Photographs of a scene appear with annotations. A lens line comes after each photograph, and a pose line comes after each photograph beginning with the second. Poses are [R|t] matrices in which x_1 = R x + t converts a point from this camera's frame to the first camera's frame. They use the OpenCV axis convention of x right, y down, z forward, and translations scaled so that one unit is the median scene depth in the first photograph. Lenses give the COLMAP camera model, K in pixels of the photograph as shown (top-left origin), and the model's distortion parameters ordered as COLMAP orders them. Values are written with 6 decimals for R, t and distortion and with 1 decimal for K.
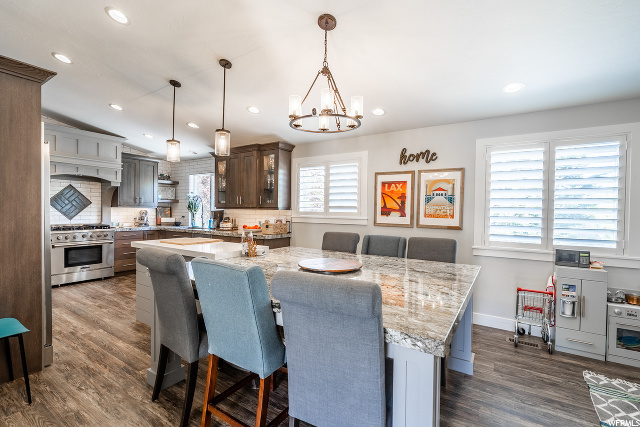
lens RADIAL K [[287.2, 0, 320.9], [0, 287.2, 214.3], [0, 0, 1]] dist [-0.001342, 0.000040]
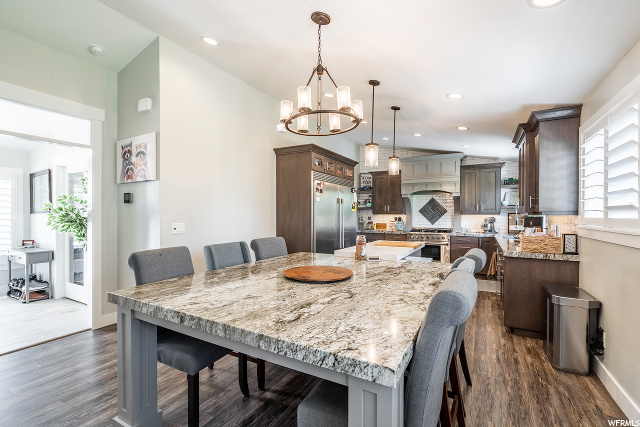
lens RADIAL K [[287.2, 0, 320.2], [0, 287.2, 214.5], [0, 0, 1]] dist [-0.001342, 0.000040]
pose [[0.061501, -0.013042, -0.998022, 0.415985], [-0.016008, 0.999773, -0.014051, 0.000405], [0.997979, 0.016840, 0.061278, 0.407786]]
